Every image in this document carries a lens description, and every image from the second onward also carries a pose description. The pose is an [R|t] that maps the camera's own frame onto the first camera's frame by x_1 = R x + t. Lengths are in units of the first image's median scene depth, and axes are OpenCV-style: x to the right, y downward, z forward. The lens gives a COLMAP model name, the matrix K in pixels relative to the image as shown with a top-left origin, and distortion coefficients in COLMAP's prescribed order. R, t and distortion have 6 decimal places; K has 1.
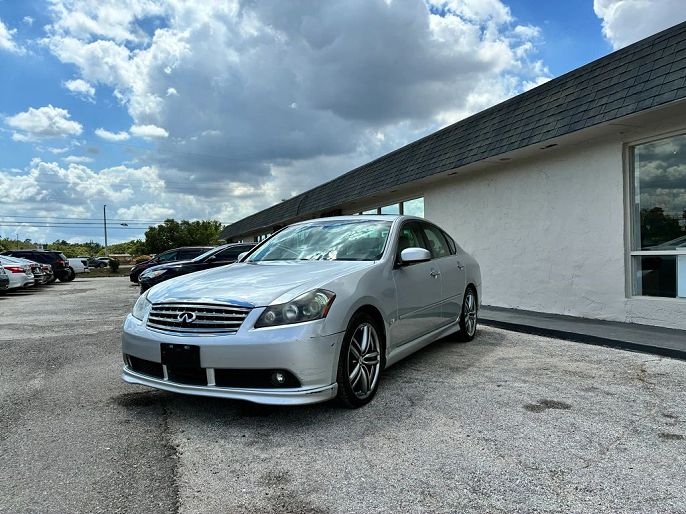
lens RADIAL K [[520.8, 0, 343.0], [0, 520.8, 257.0], [0, 0, 1]] dist [0.094862, -0.083056]
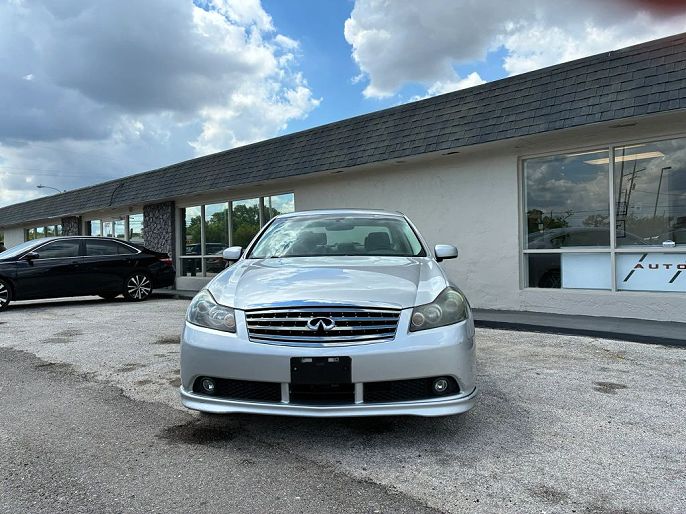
lens RADIAL K [[521.6, 0, 343.0], [0, 521.6, 257.0], [0, 0, 1]] dist [0.075174, -0.081968]
pose [[0.904045, 0.001633, 0.427434, -0.600508], [-0.002848, 0.999994, 0.002204, 0.007838], [-0.427427, -0.003209, 0.904044, 0.238922]]
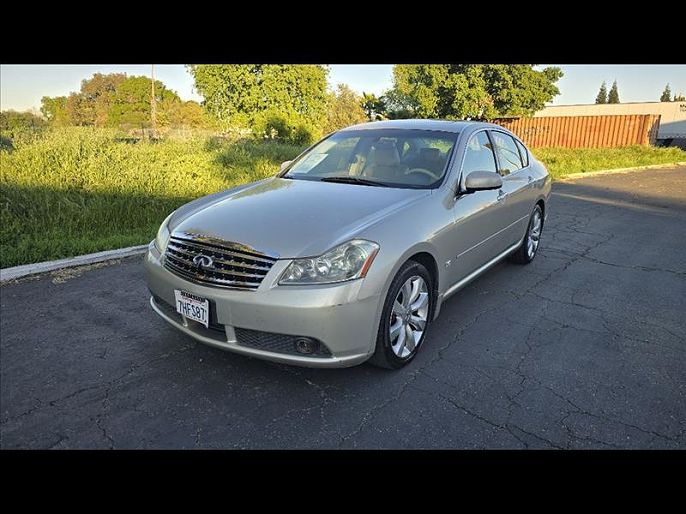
lens RADIAL K [[521.6, 0, 343.0], [0, 521.6, 257.0], [0, 0, 1]] dist [0.075174, -0.081968]
pose [[0.990753, 0.060070, -0.121656, 0.028469], [-0.028811, 0.969348, 0.243998, -0.104513], [0.132584, -0.238237, 0.962115, 0.210867]]
